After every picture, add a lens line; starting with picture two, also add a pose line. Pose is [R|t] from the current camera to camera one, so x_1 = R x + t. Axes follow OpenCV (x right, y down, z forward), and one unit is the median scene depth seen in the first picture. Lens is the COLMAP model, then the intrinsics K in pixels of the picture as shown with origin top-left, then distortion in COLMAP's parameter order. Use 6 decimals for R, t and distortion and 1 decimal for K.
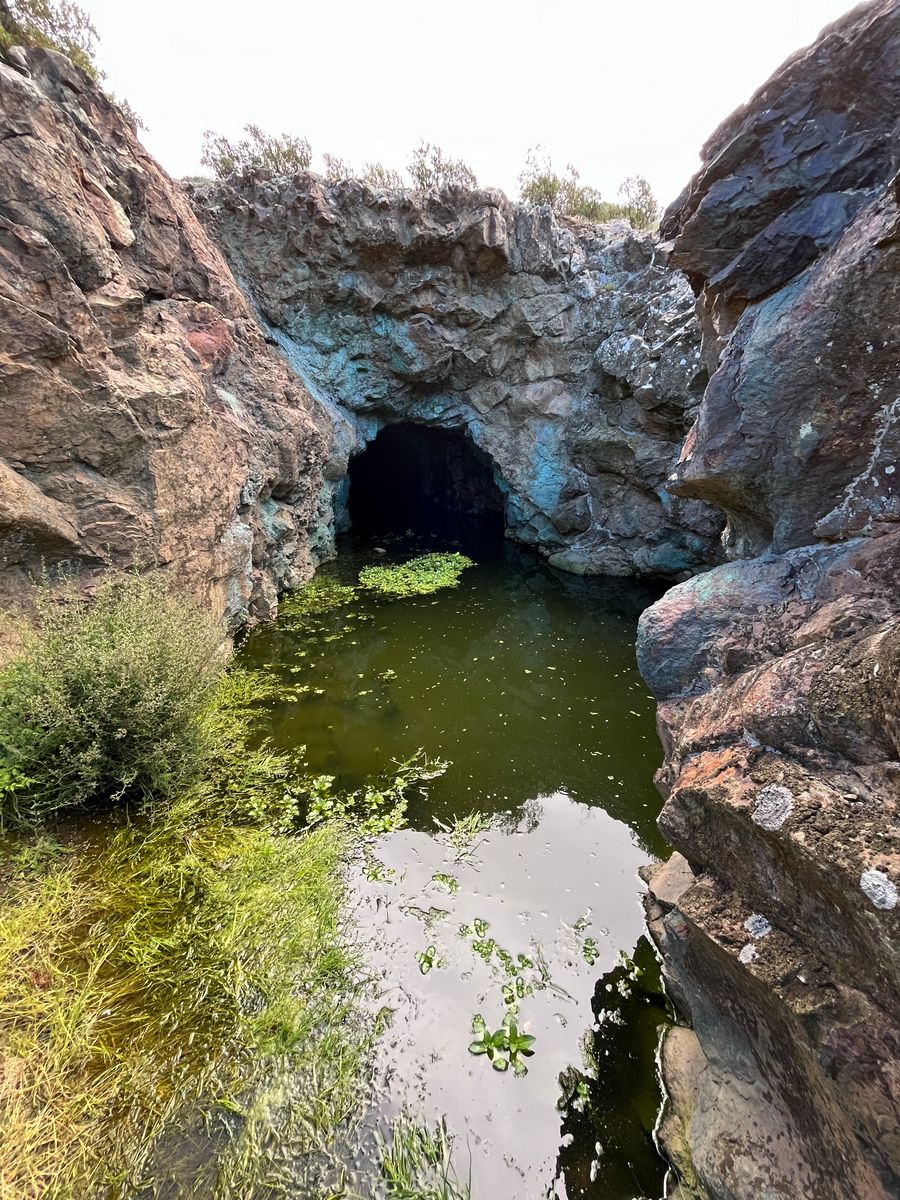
lens RADIAL K [[482.8, 0, 450.1], [0, 482.8, 591.3], [0, 0, 1]] dist [-0.000872, -0.000299]
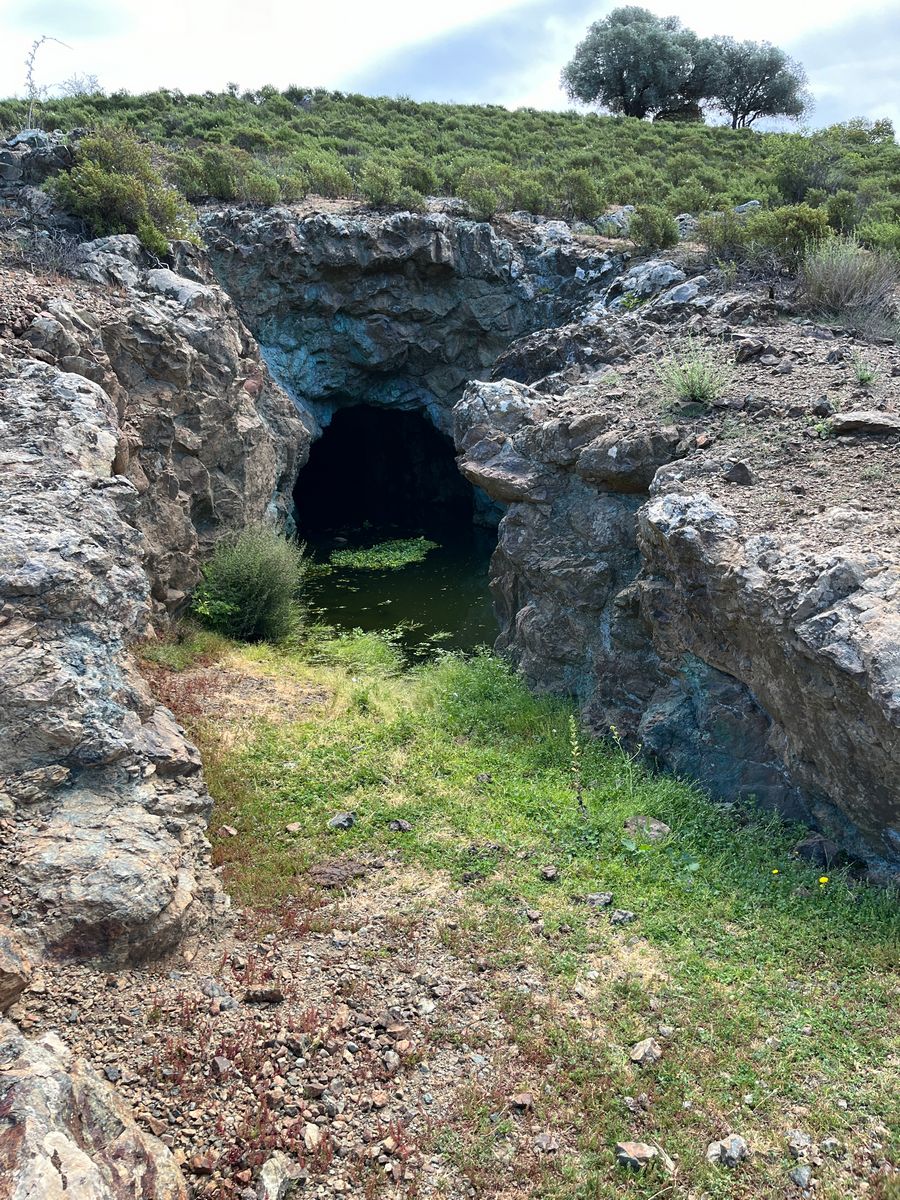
lens RADIAL K [[904.1, 0, 449.1], [0, 904.1, 603.3], [0, 0, 1]] dist [0.043927, -0.059109]
pose [[0.997899, -0.047201, 0.044371, -0.022684], [0.049964, 0.996738, -0.063375, 0.219084], [-0.041235, 0.065459, 0.997003, -1.044510]]
